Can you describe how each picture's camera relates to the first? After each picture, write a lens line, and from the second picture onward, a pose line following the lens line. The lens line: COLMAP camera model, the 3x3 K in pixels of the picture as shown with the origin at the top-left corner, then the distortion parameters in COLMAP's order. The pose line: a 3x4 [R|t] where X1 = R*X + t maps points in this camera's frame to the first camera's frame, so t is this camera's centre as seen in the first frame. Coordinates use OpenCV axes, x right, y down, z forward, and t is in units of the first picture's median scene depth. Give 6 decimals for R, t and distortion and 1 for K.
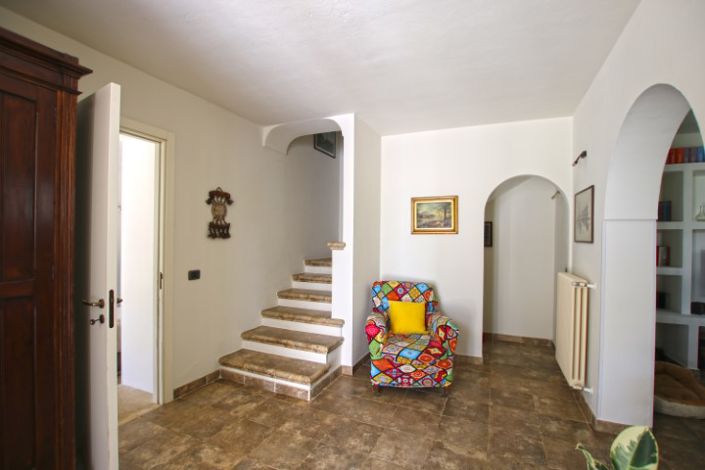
lens RADIAL K [[335.2, 0, 350.6], [0, 335.2, 237.1], [0, 0, 1]] dist [-0.003375, 0.000208]
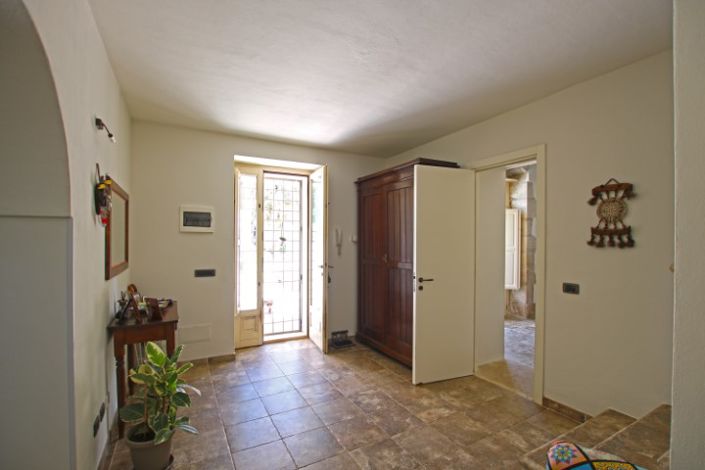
lens RADIAL K [[335.2, 0, 350.6], [0, 335.2, 237.1], [0, 0, 1]] dist [-0.003375, 0.000208]
pose [[-0.600010, -0.015080, -0.799850, 0.581498], [-0.010274, 0.999885, -0.011145, -0.005687], [0.799927, 0.001531, -0.600096, 1.044976]]
